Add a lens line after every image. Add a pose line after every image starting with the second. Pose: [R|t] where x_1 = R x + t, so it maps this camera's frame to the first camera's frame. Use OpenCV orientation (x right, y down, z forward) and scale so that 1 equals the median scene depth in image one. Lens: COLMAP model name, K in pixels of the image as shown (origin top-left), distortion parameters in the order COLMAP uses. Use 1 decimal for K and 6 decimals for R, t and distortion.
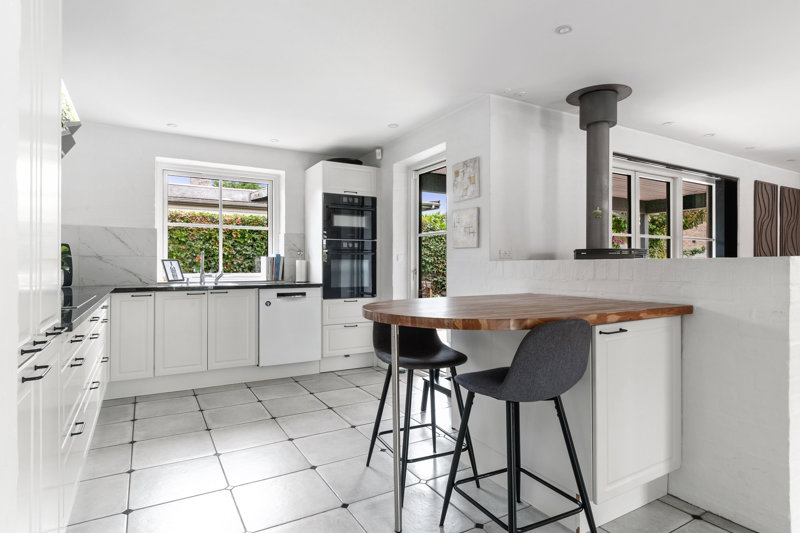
lens RADIAL K [[435.2, 0, 400.0], [0, 435.2, 266.5], [0, 0, 1]] dist [-0.002494, -0.000193]
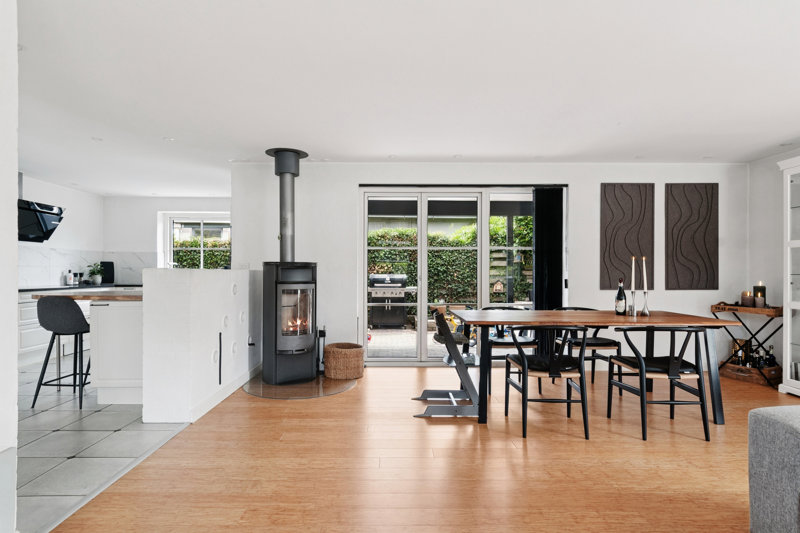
lens RADIAL K [[427.4, 0, 397.1], [0, 427.4, 276.0], [0, 0, 1]] dist [-0.000121, -0.000818]
pose [[0.865725, 0.005401, -0.500491, 1.106004], [-0.003942, 0.999984, 0.003973, -0.000862], [0.500505, -0.001466, 0.865732, -0.019397]]
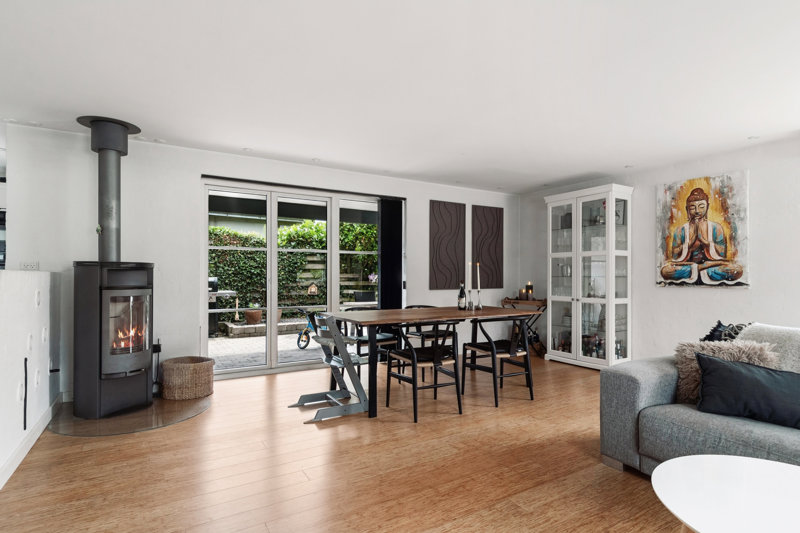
lens RADIAL K [[416.6, 0, 410.1], [0, 416.6, 275.3], [0, 0, 1]] dist [0.003223, -0.000418]
pose [[0.999757, 0.001657, 0.021971, 0.915802], [-0.001533, 0.999983, -0.005667, -0.000002], [-0.021980, 0.005632, 0.999743, -0.072820]]
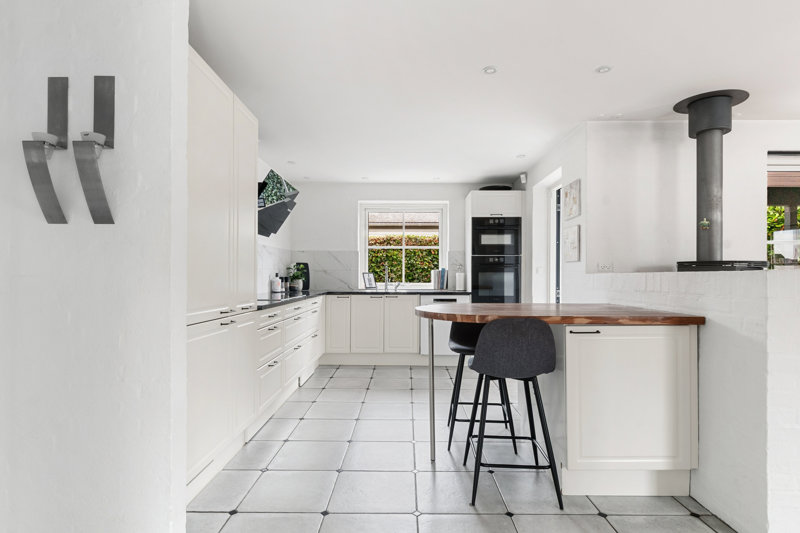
lens RADIAL K [[427.4, 0, 397.1], [0, 427.4, 276.0], [0, 0, 1]] dist [-0.000121, -0.000818]
pose [[0.851715, 0.001468, -0.524003, 0.271990], [-0.003653, 0.999988, -0.003135, -0.001306], [0.523992, 0.004584, 0.851711, -0.123320]]
